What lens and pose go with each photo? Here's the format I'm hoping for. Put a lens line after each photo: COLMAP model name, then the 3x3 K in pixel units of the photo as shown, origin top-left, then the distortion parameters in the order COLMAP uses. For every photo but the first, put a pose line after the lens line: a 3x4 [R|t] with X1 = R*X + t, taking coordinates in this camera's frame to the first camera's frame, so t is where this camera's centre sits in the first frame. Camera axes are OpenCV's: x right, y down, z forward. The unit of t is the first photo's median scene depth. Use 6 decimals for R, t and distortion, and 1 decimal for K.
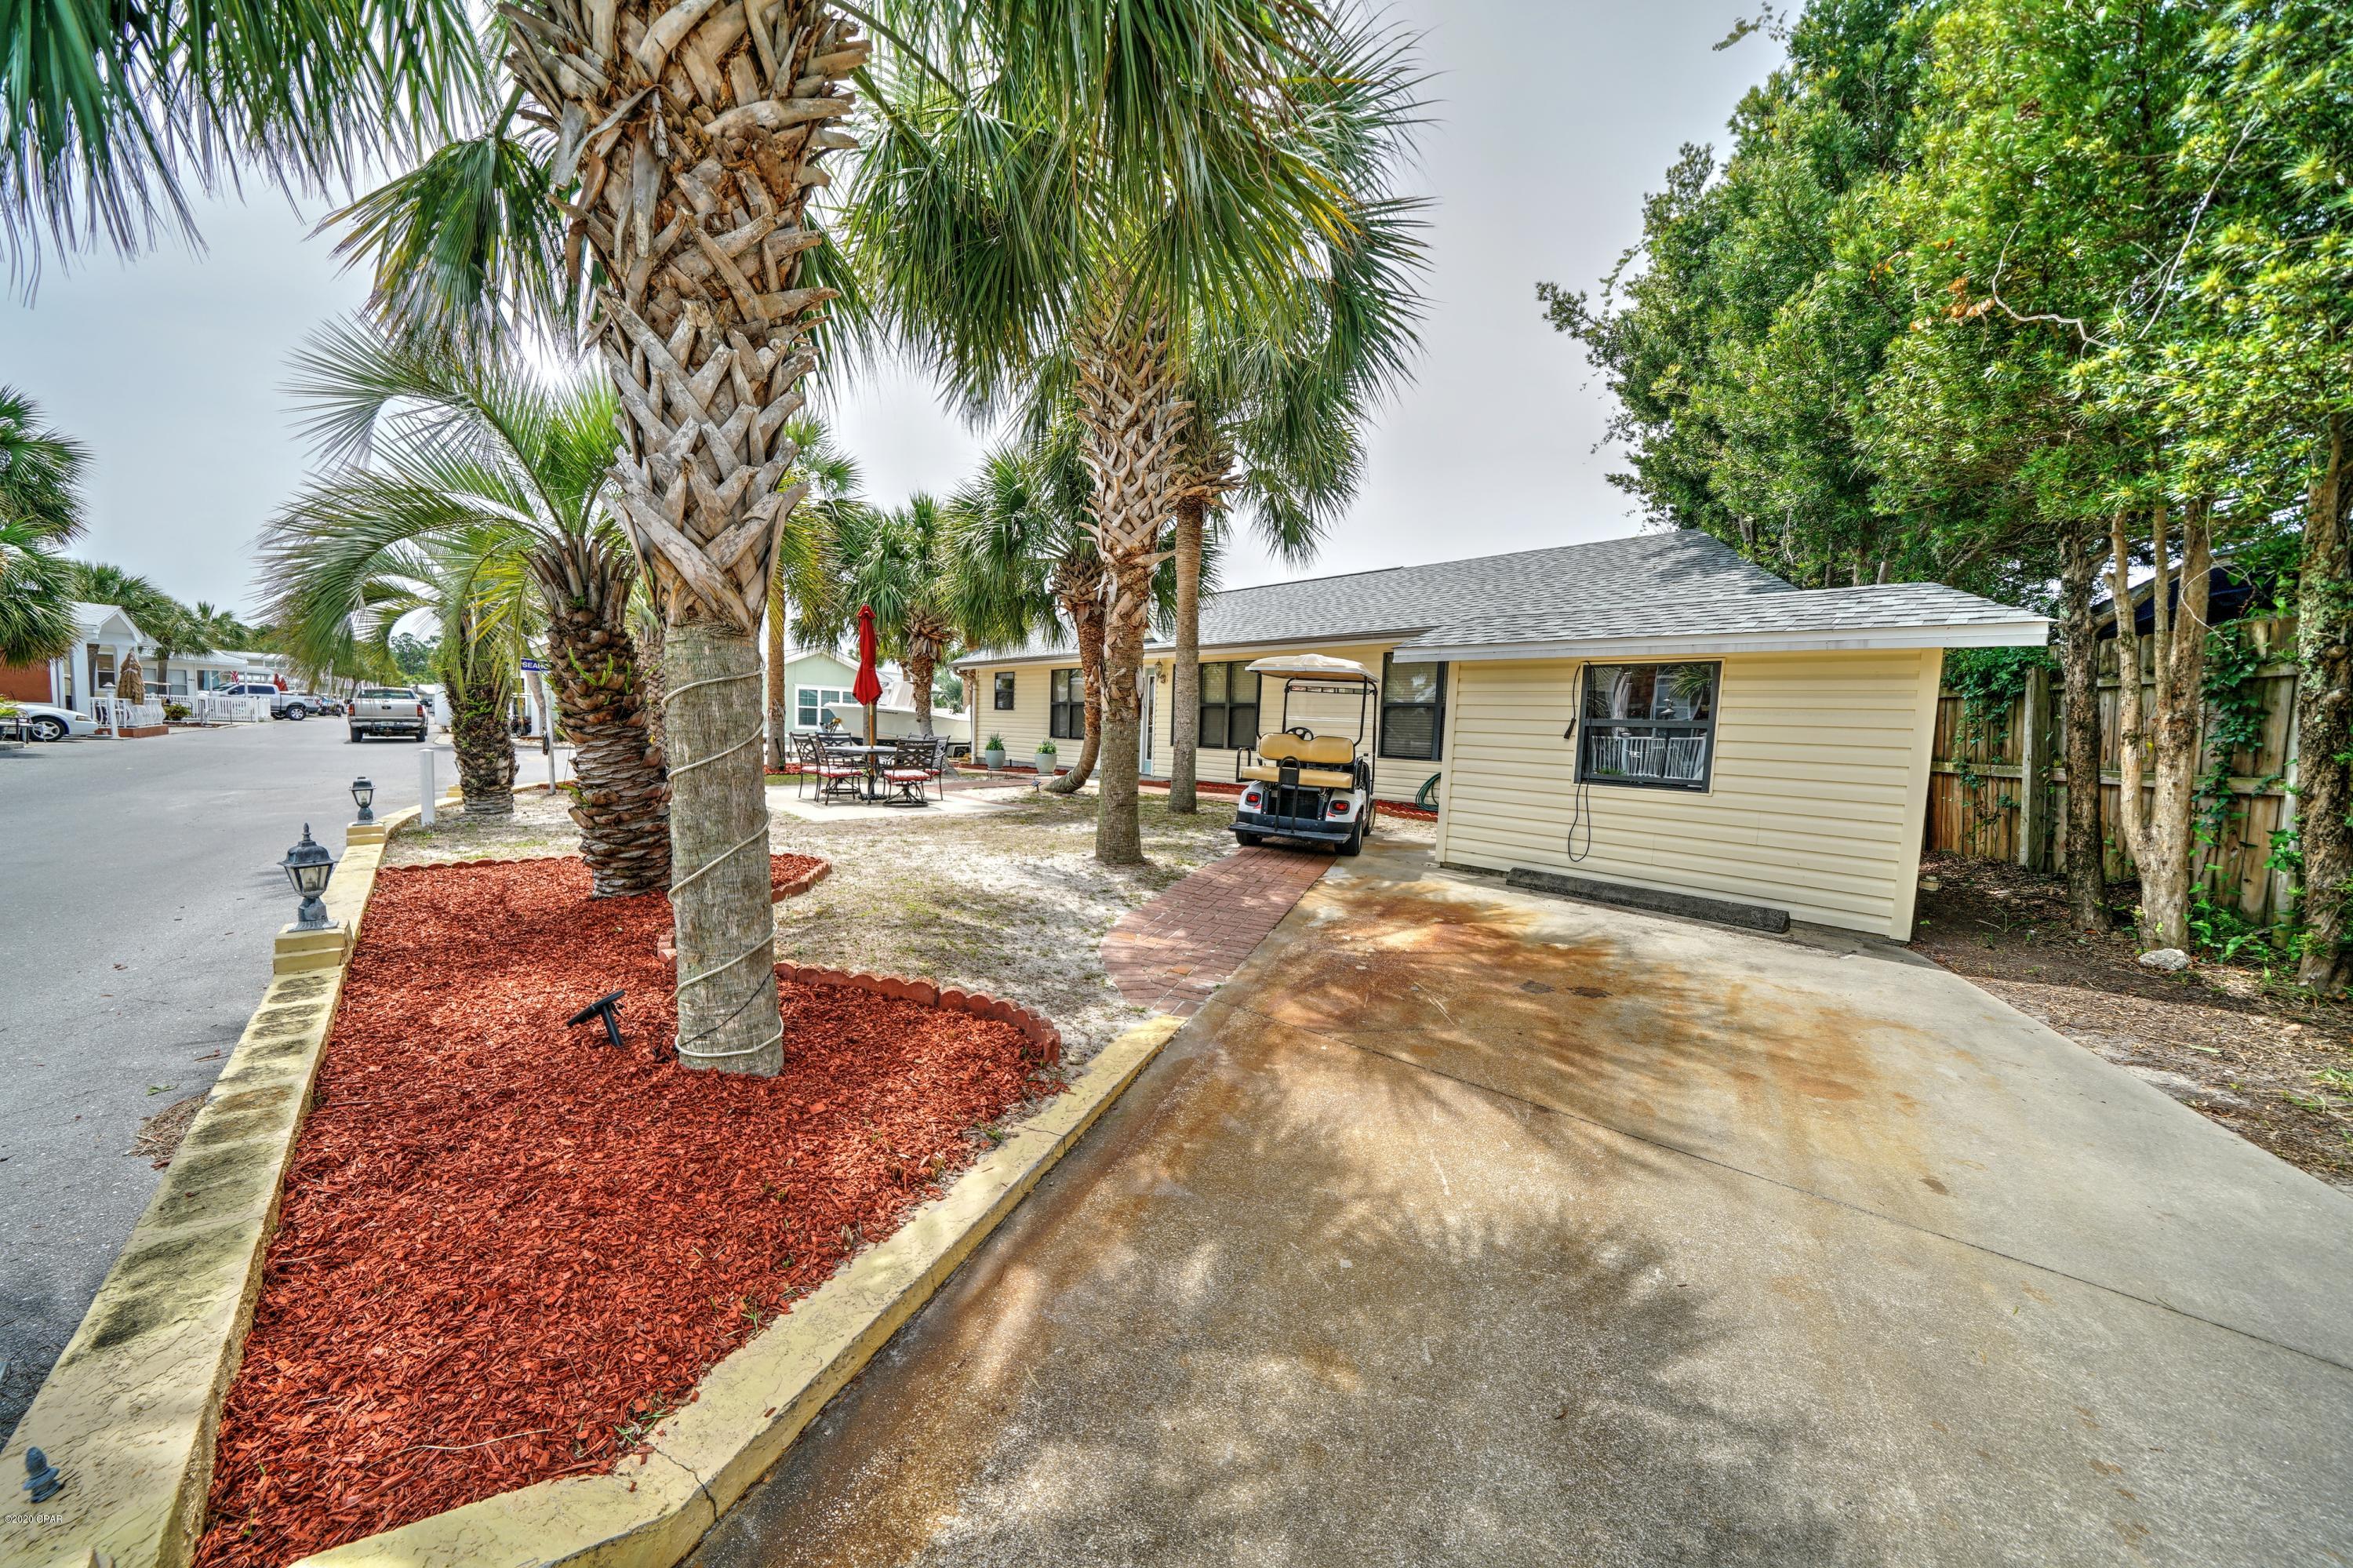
lens RADIAL K [[816.2, 0, 1151.5], [0, 816.2, 794.9], [0, 0, 1]] dist [-0.025283, 0.002566]
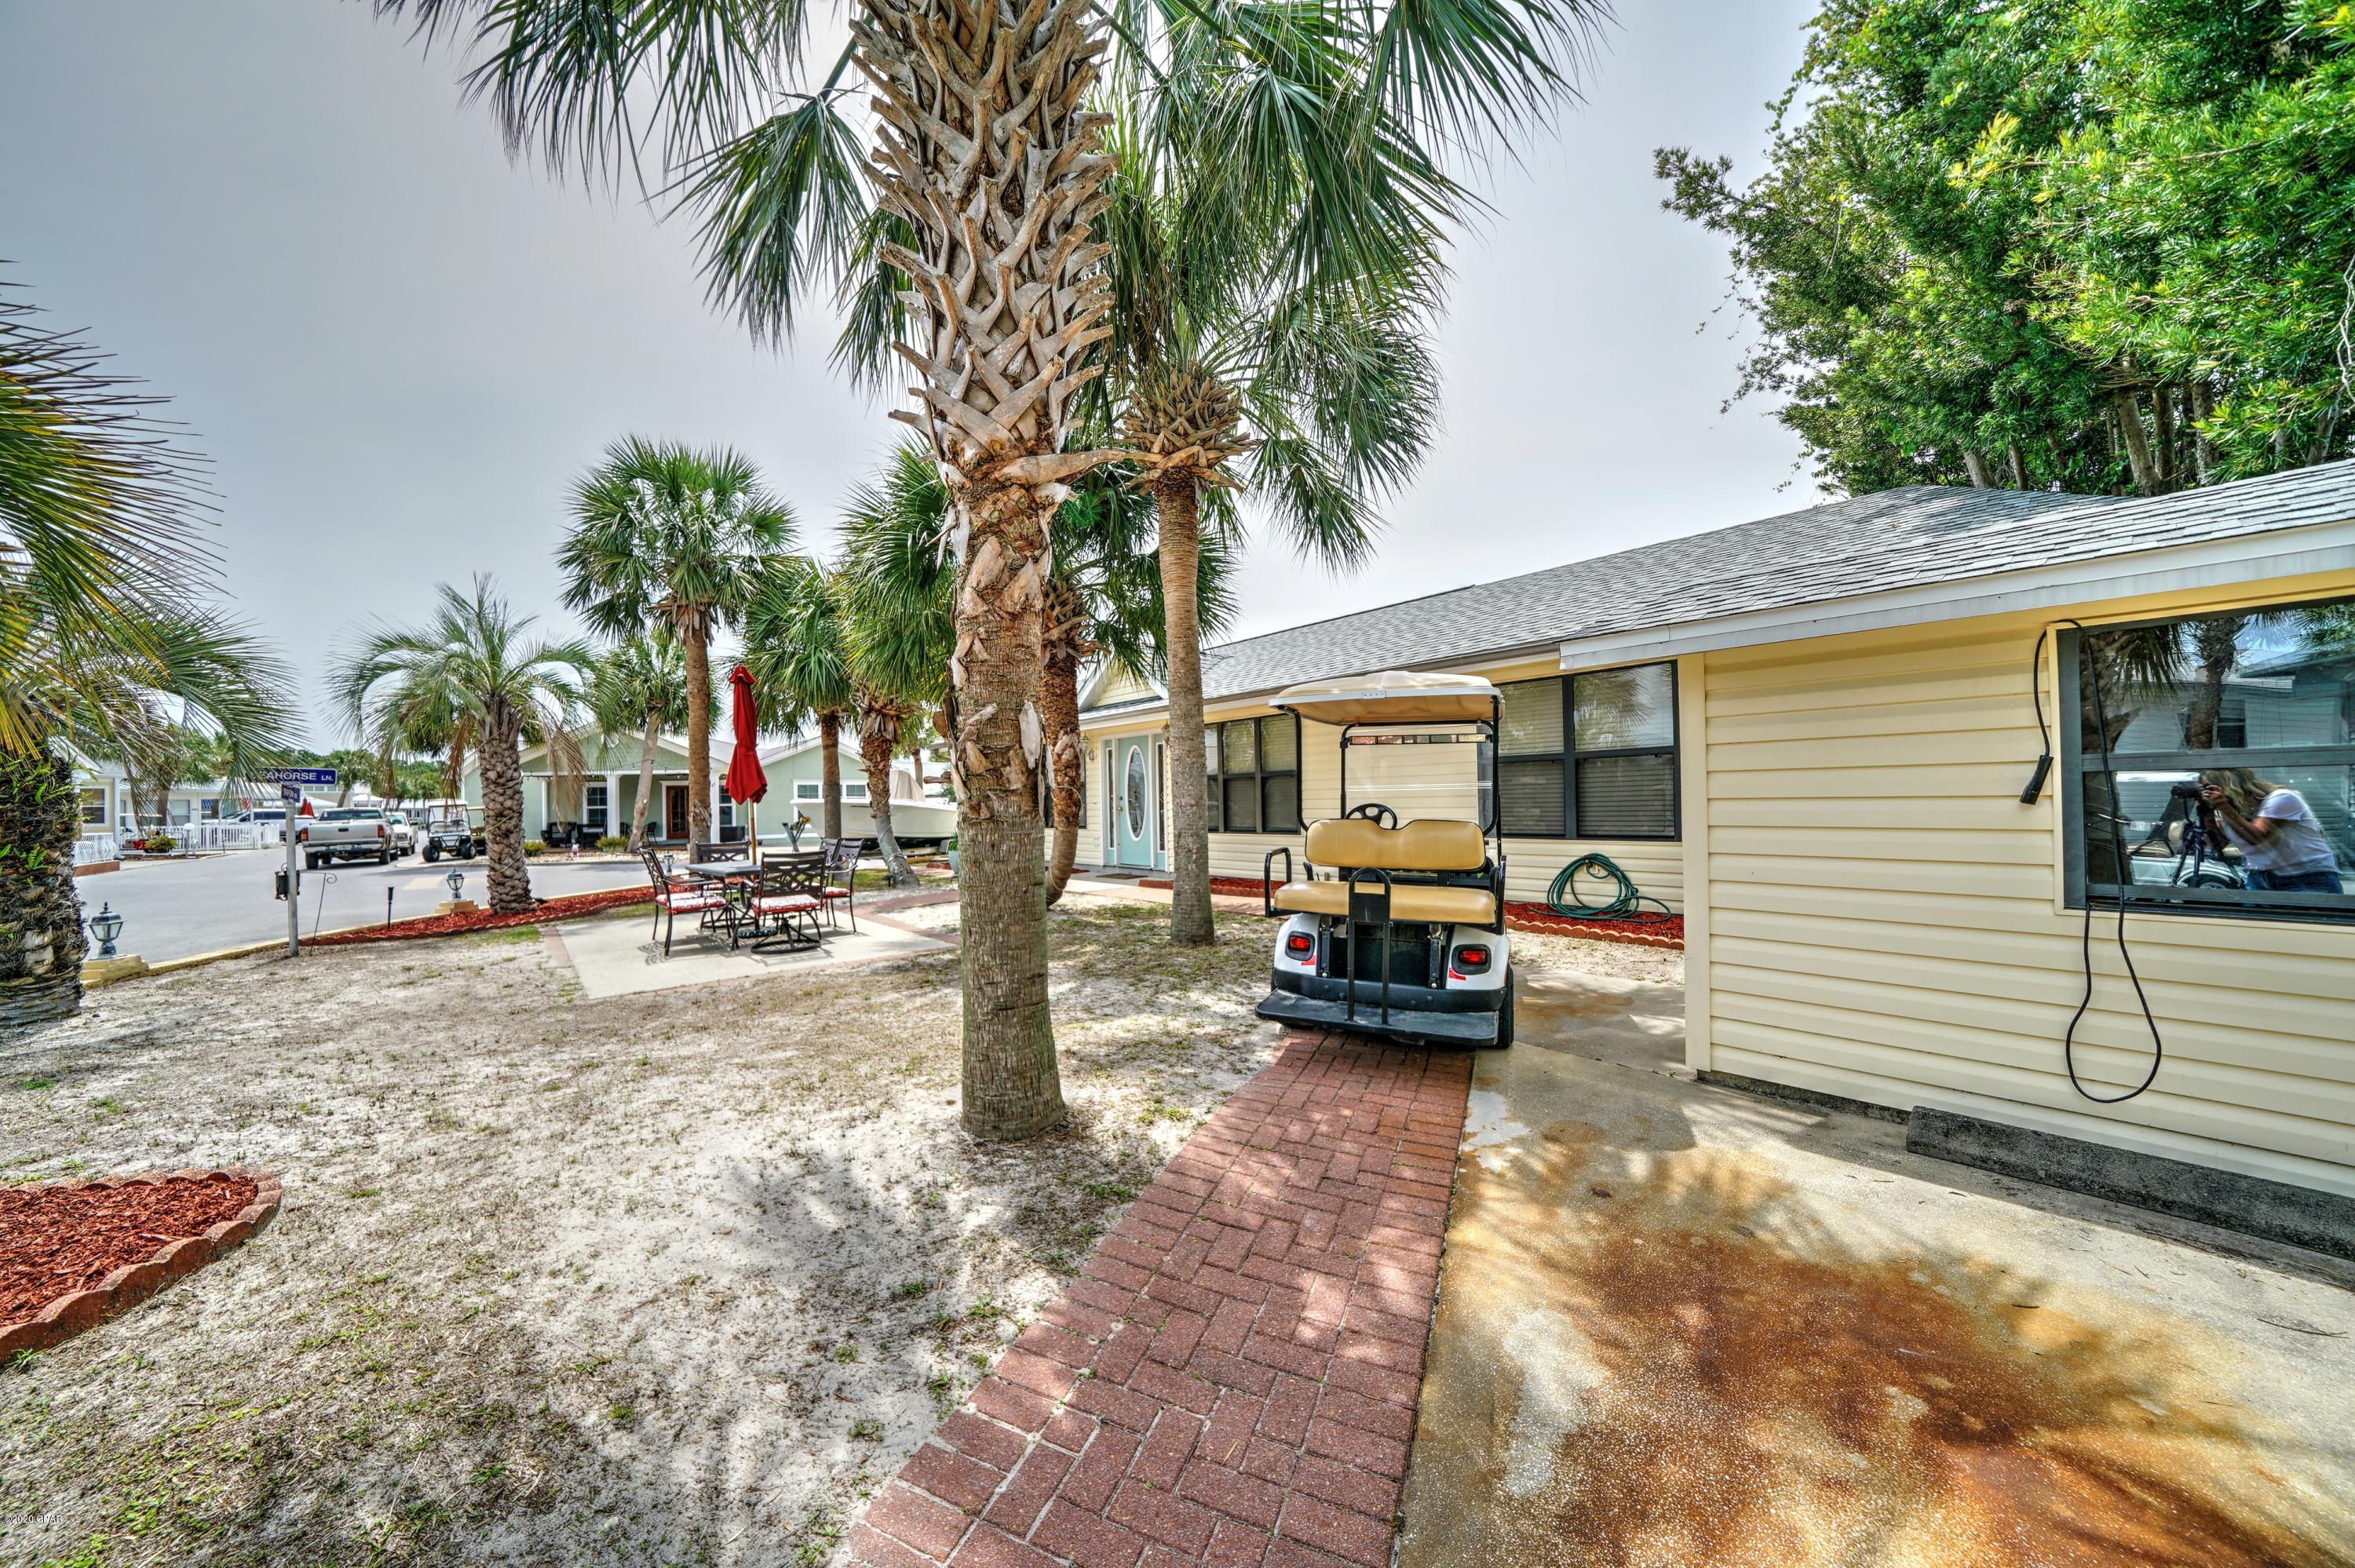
lens RADIAL K [[816.7, 0, 1152.5], [0, 816.7, 794.9], [0, 0, 1]] dist [-0.025283, 0.002566]
pose [[0.997052, -0.057252, -0.051087, 0.053343], [0.052254, 0.994170, -0.094316, -0.041692], [0.056189, 0.091368, 0.994231, 0.398258]]
